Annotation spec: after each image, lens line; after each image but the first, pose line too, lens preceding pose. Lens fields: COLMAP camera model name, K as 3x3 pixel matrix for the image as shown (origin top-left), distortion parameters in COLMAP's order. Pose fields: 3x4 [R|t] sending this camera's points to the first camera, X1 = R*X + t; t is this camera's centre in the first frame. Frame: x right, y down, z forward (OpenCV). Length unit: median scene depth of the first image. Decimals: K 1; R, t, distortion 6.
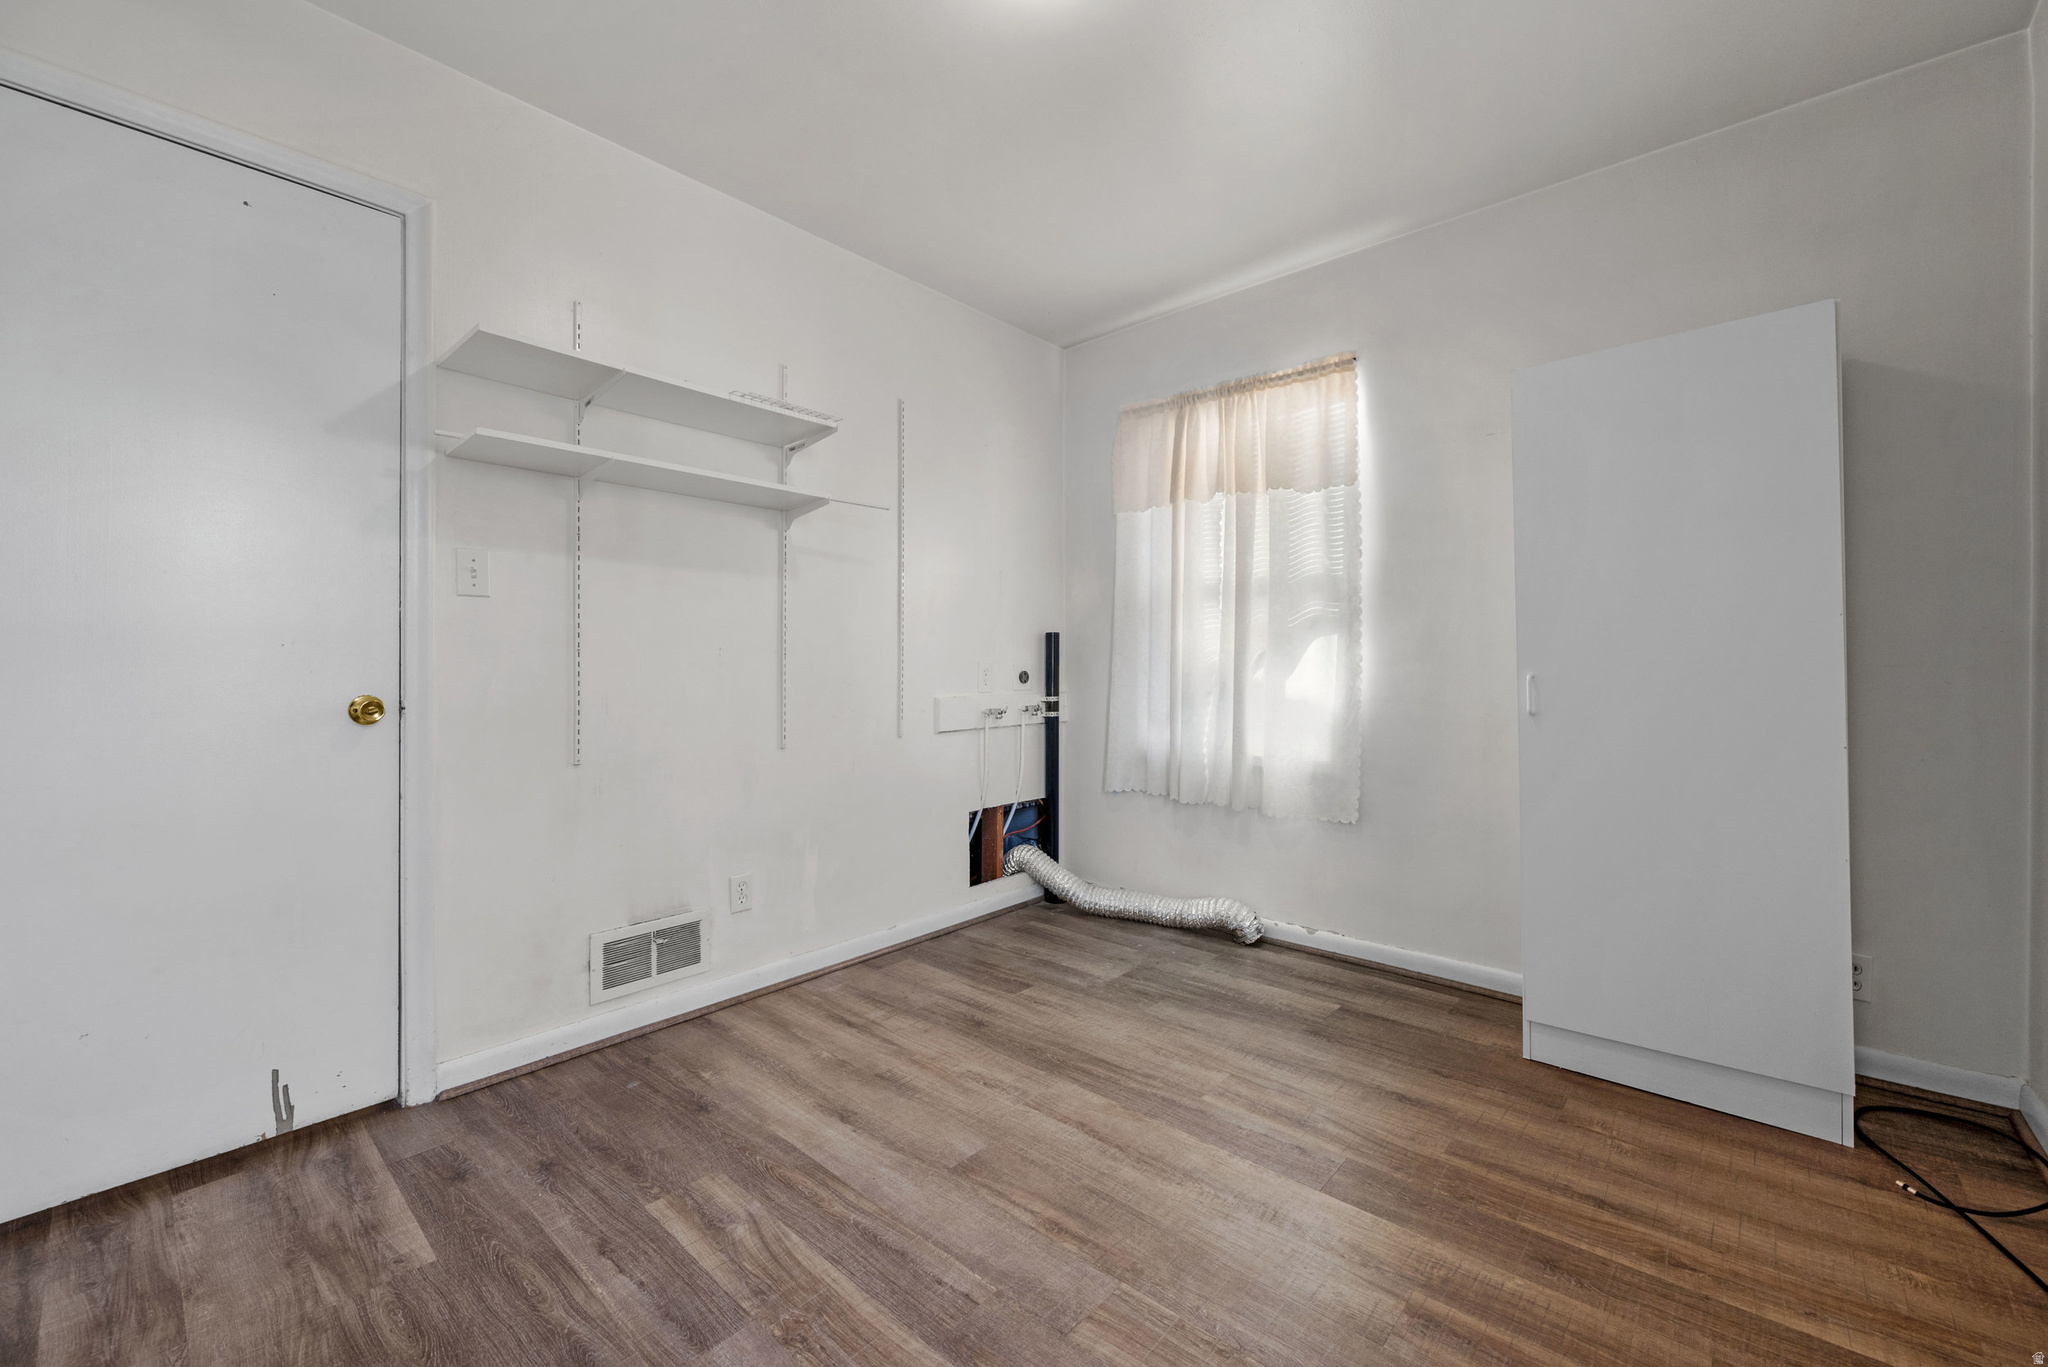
lens RADIAL K [[831.1, 0, 1028.5], [0, 831.1, 662.6], [0, 0, 1]] dist [-0.005942, 0.000482]
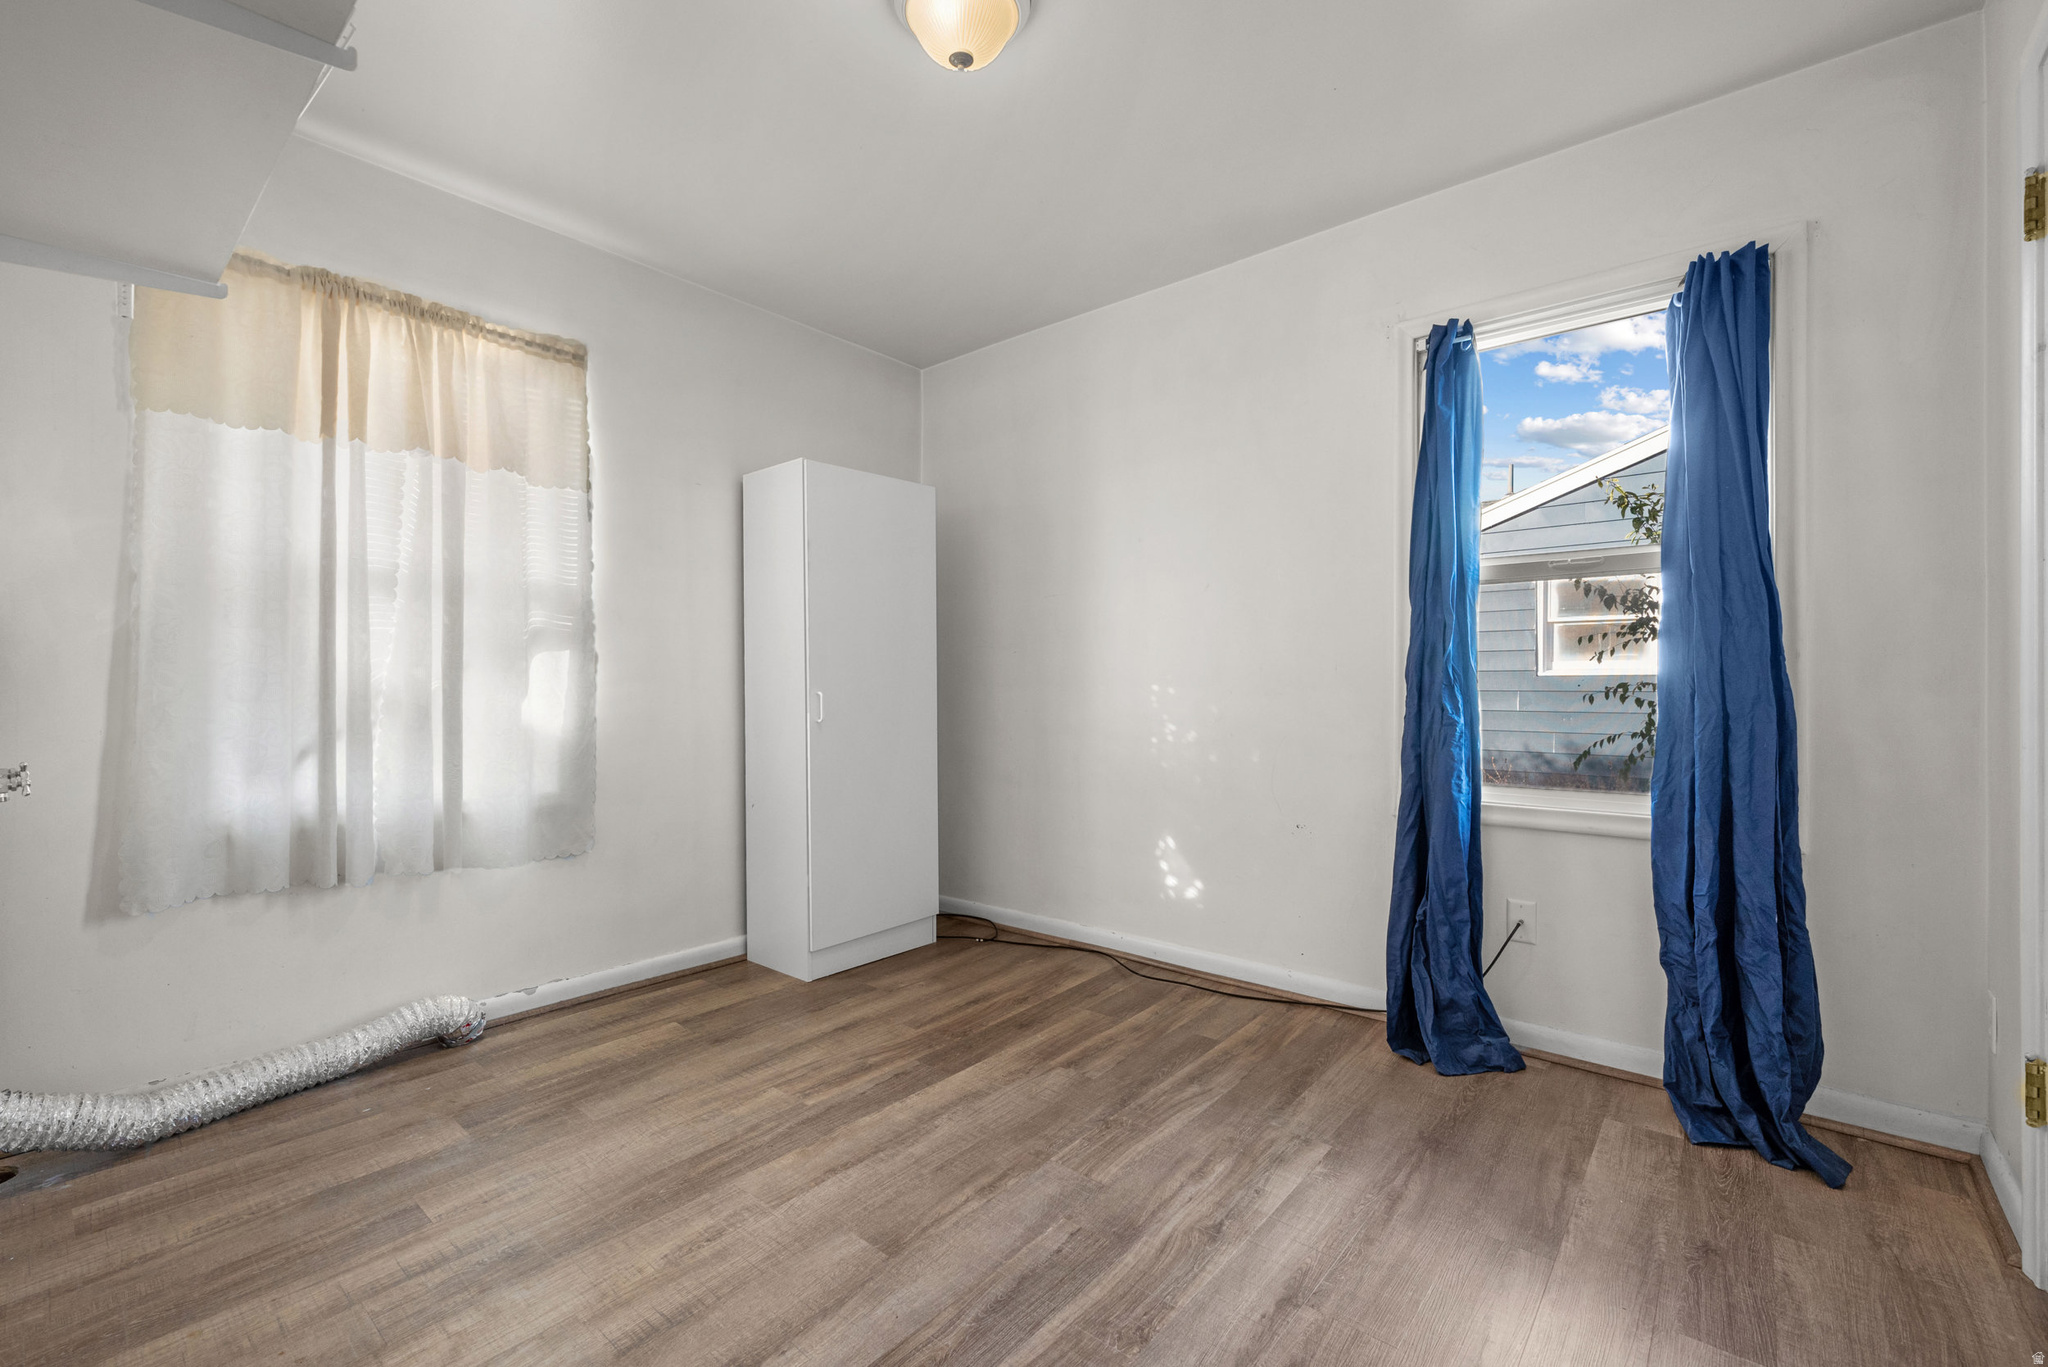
lens RADIAL K [[887.3, 0, 1028.4], [0, 887.3, 689.6], [0, 0, 1]] dist [0.000702, -0.000325]
pose [[-0.044409, -0.006129, 0.998995, -0.742981], [-0.005003, 0.999970, 0.005913, 0.000663], [-0.999001, -0.004735, -0.044438, 0.640584]]
